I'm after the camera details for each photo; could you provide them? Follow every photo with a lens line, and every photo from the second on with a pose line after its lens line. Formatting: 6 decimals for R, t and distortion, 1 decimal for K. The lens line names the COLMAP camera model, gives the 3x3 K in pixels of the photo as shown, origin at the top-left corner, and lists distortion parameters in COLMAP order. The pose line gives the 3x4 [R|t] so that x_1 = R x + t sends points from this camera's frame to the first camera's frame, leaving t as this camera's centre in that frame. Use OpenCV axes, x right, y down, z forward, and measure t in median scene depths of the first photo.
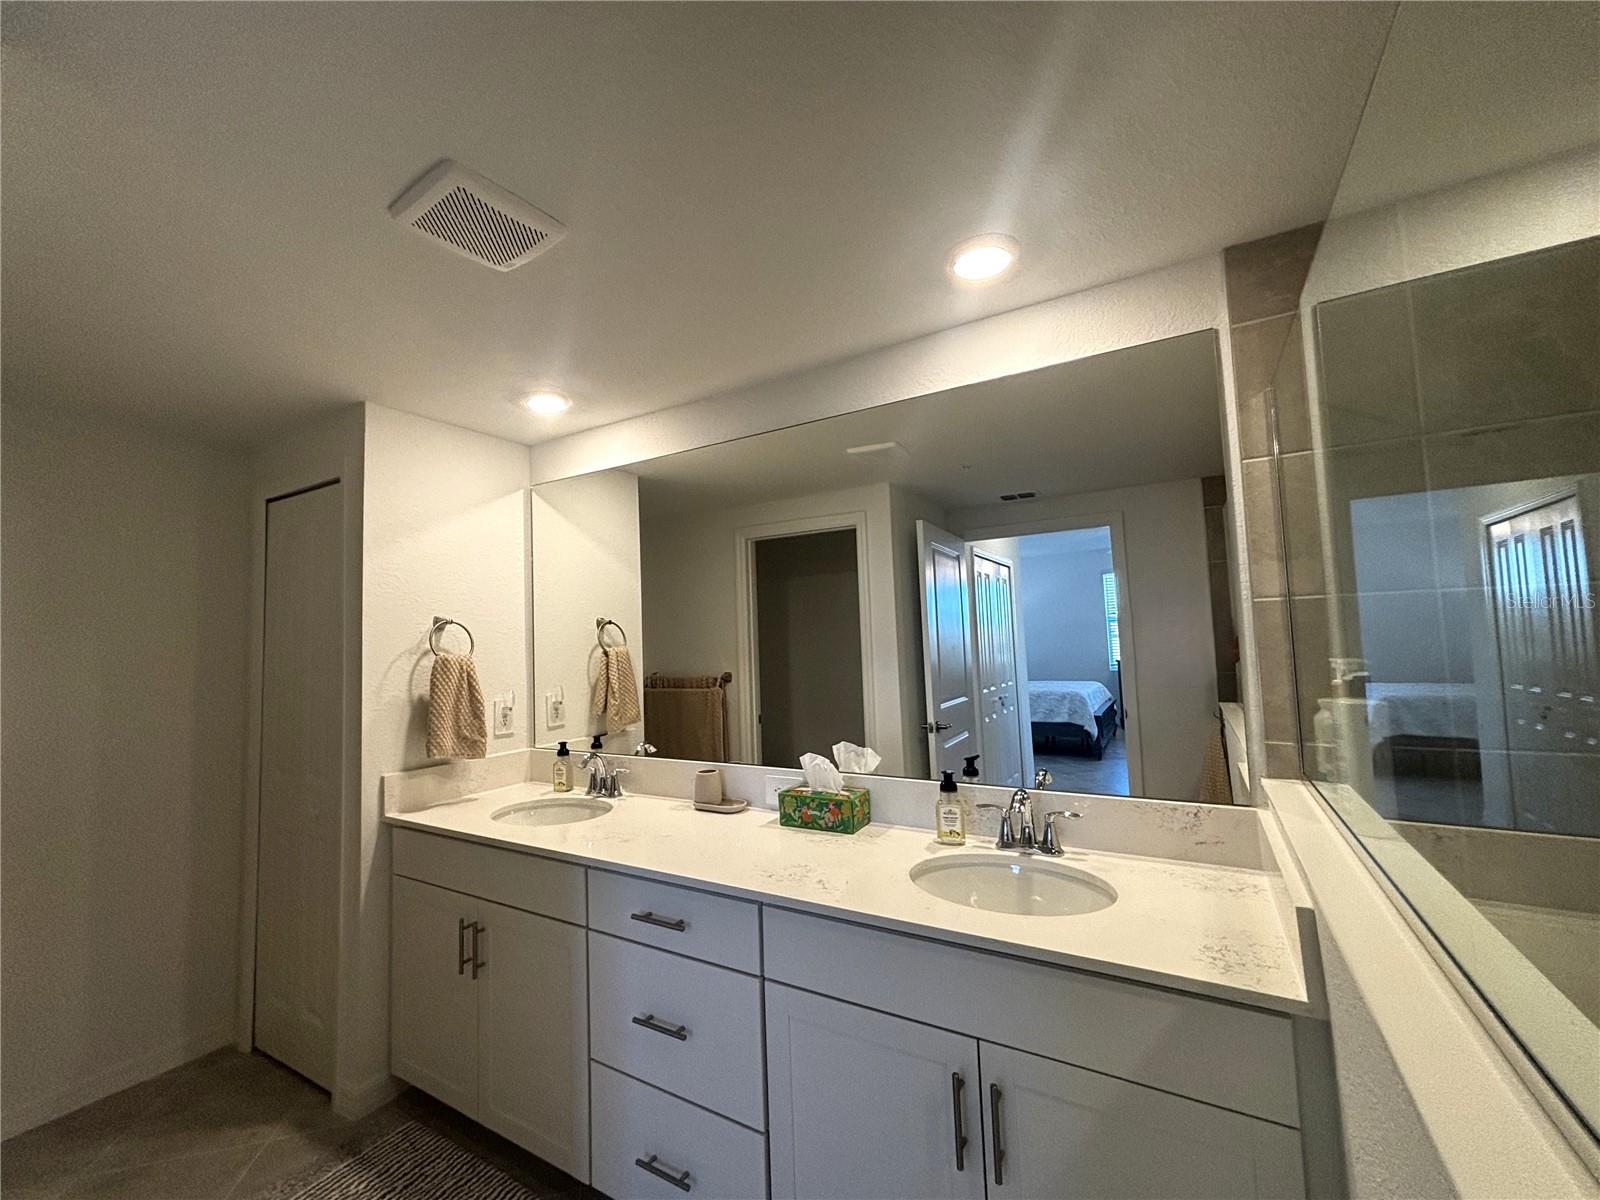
lens RADIAL K [[648.3, 0, 800.0], [0, 648.3, 600.0], [0, 0, 1]] dist [0.002192, -0.000180]
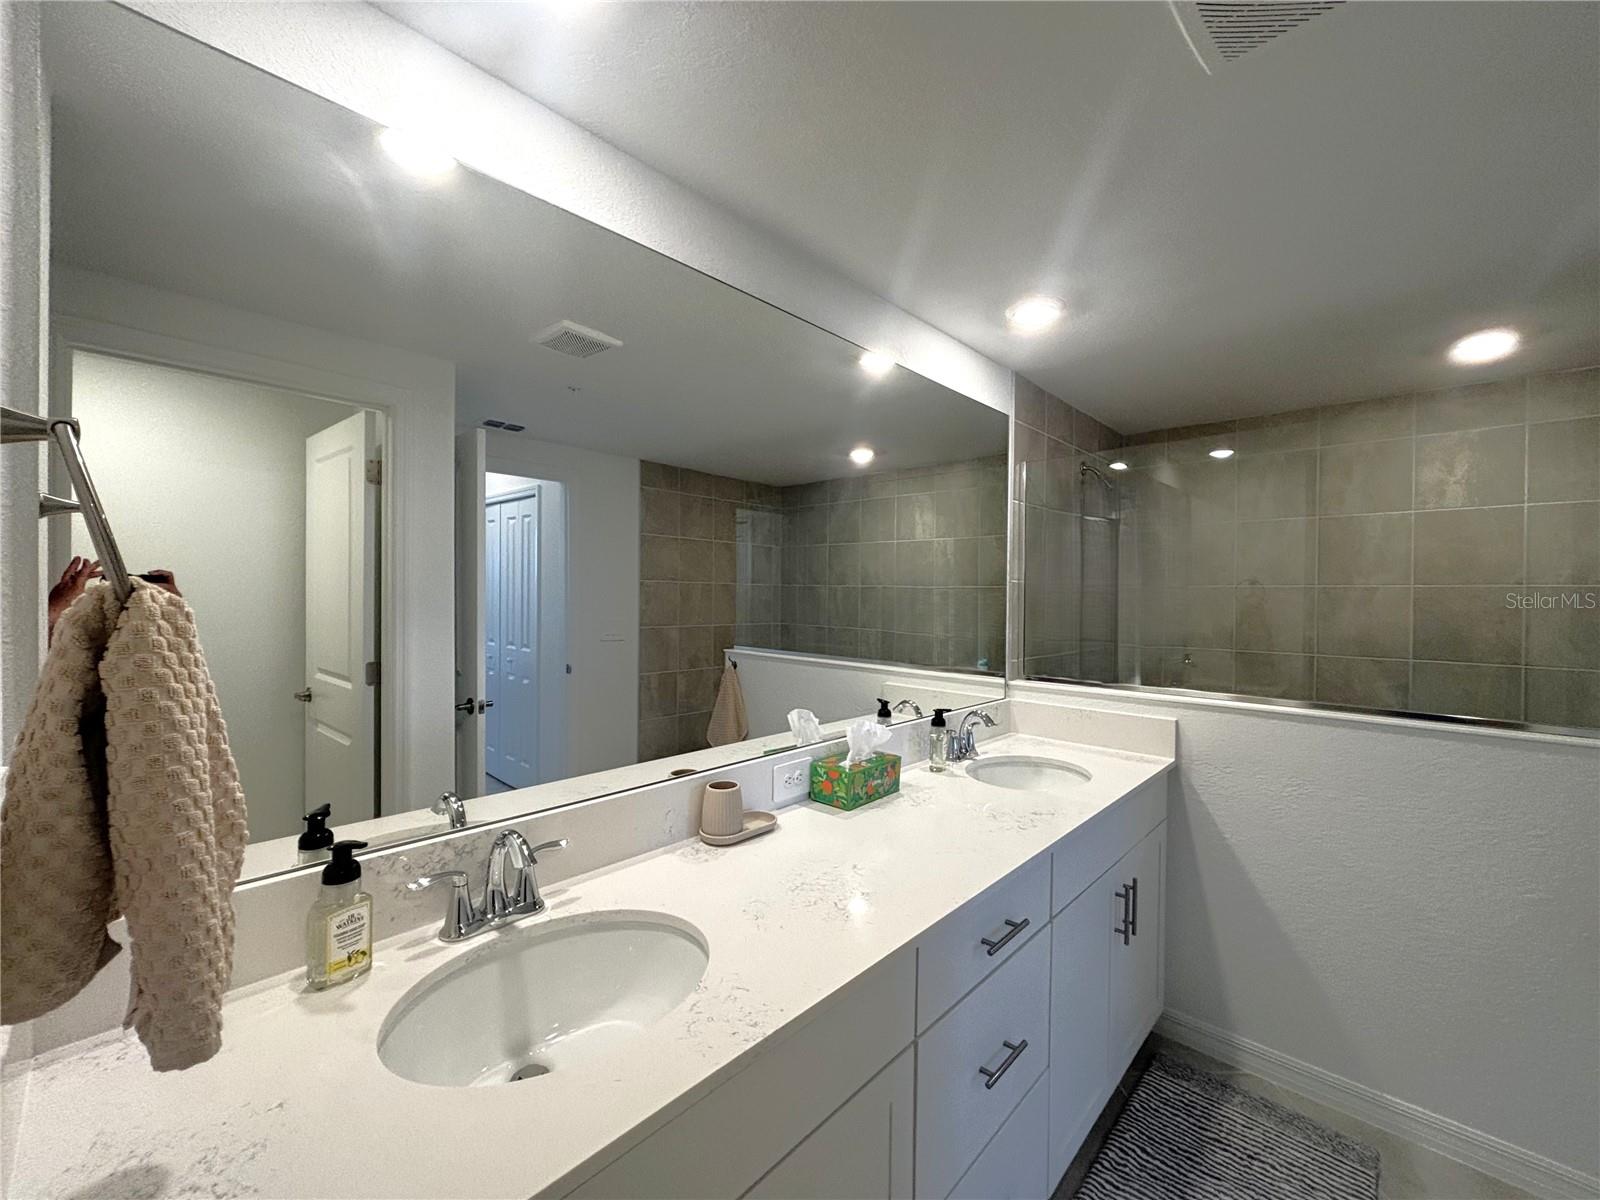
lens RADIAL K [[648.3, 0, 800.0], [0, 648.3, 600.0], [0, 0, 1]] dist [0.002192, -0.000180]
pose [[0.210822, 0.024952, 0.977206, -0.896660], [-0.081842, 0.996615, -0.007791, 0.089091], [-0.974092, -0.078334, 0.212151, 0.930769]]
